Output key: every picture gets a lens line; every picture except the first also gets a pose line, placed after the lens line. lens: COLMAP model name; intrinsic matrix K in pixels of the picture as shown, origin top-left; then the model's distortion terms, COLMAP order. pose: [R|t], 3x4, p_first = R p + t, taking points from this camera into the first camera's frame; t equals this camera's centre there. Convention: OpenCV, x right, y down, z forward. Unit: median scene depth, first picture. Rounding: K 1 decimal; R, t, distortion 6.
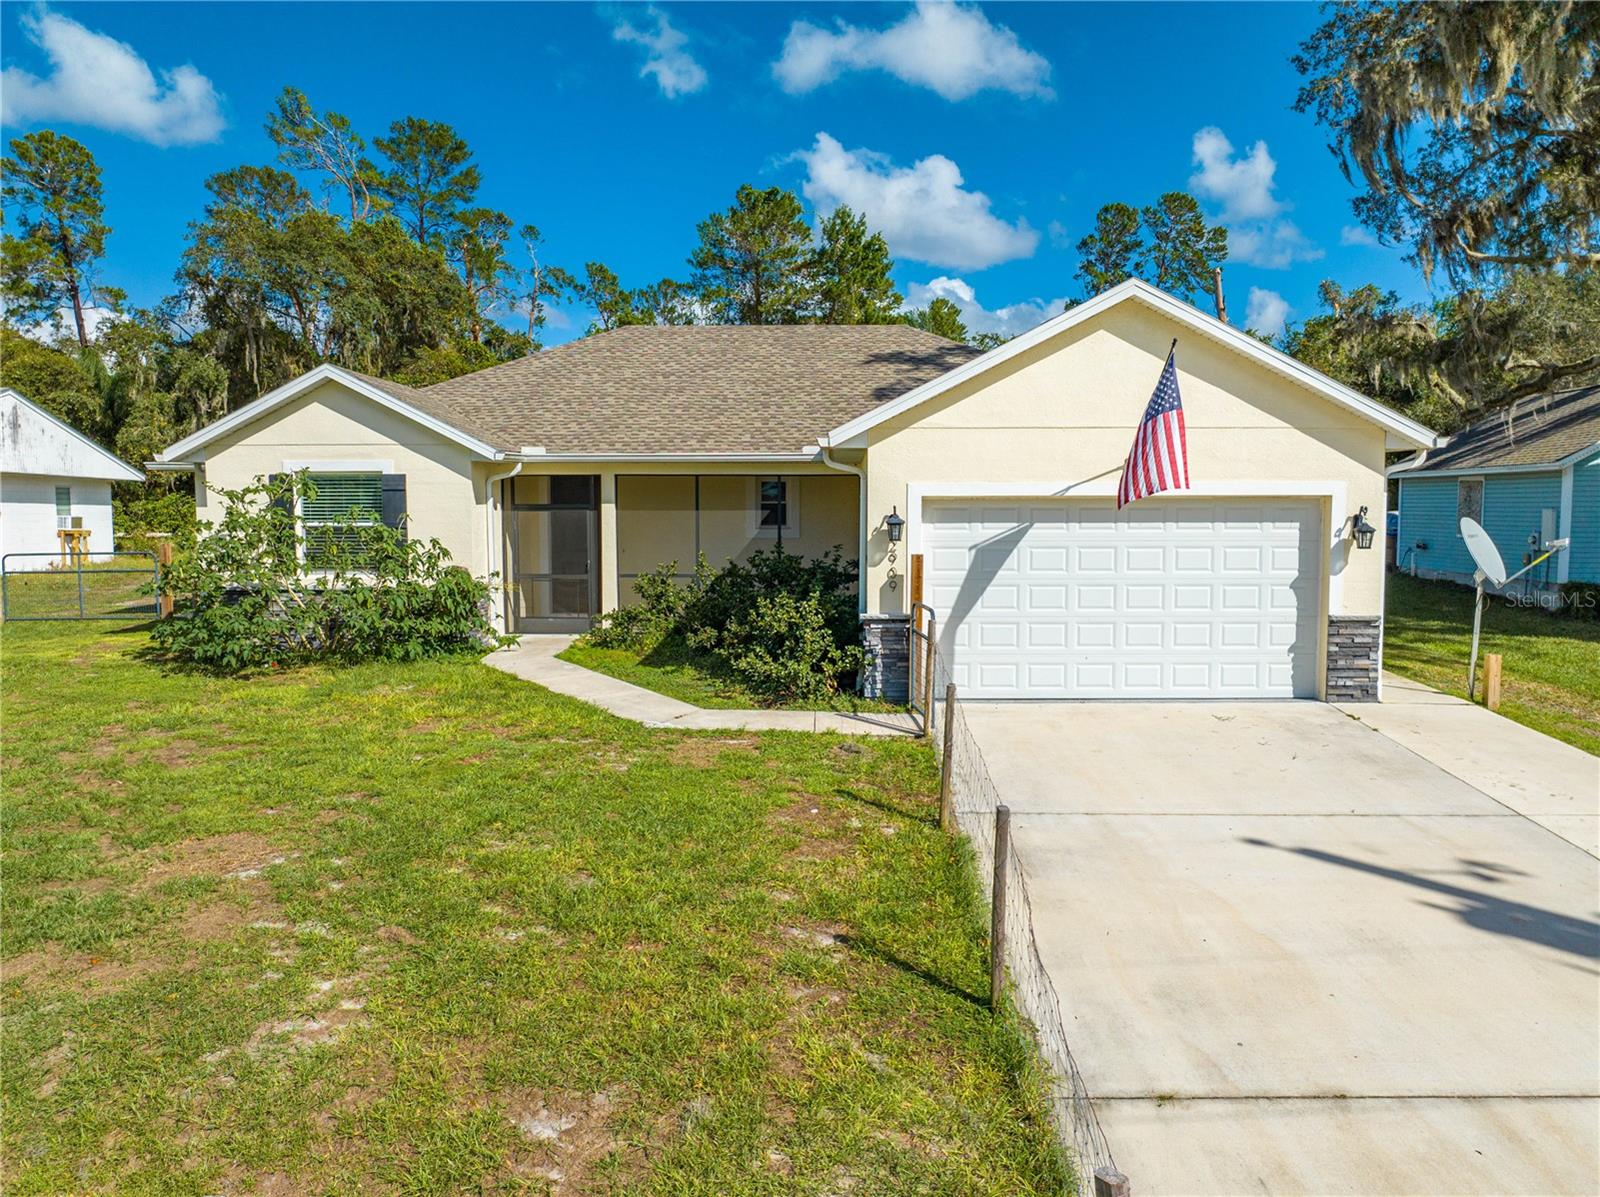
lens RADIAL K [[1164.8, 0, 835.8], [0, 1164.8, 600.2], [0, 0, 1]] dist [-0.028673, 0.001341]
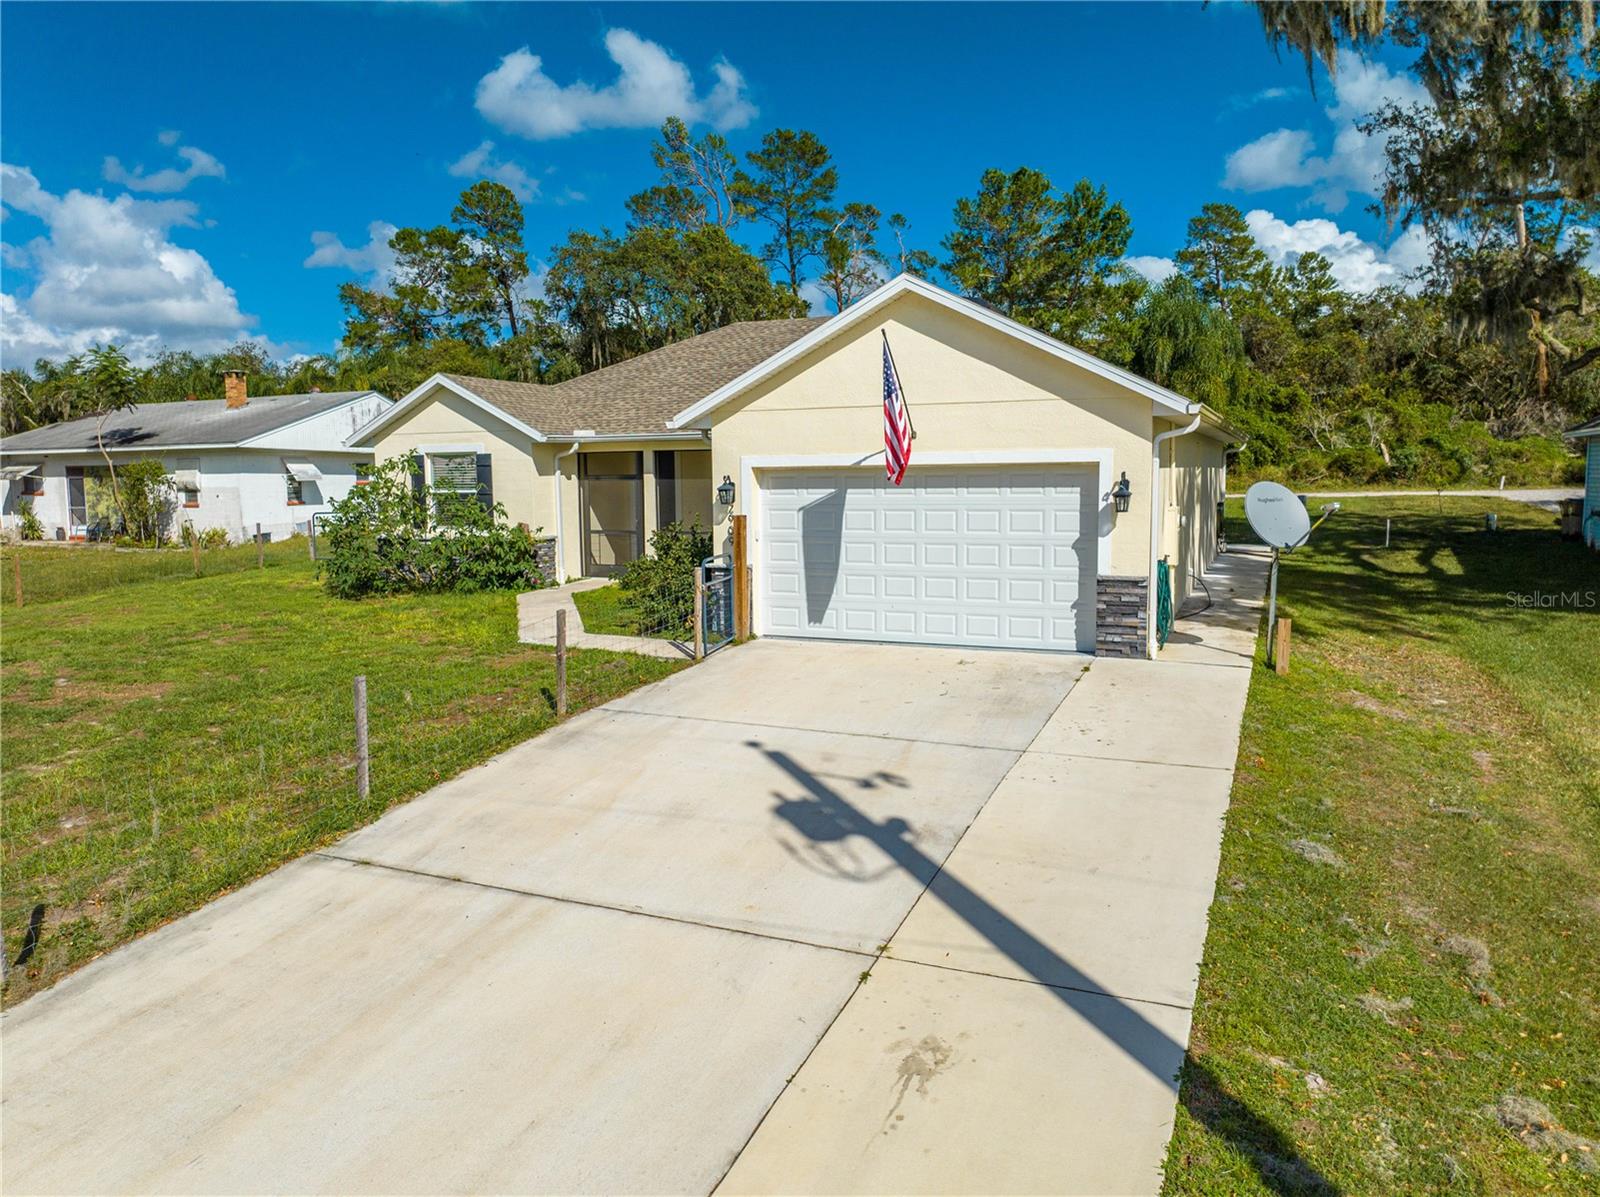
lens RADIAL K [[1137.0, 0, 821.5], [0, 1137.0, 599.6], [0, 0, 1]] dist [-0.024502, -0.001905]
pose [[0.918995, 0.034996, -0.392714, 0.502520], [-0.022878, 0.999108, 0.035497, 0.003853], [0.393606, -0.023637, 0.918975, -0.050069]]
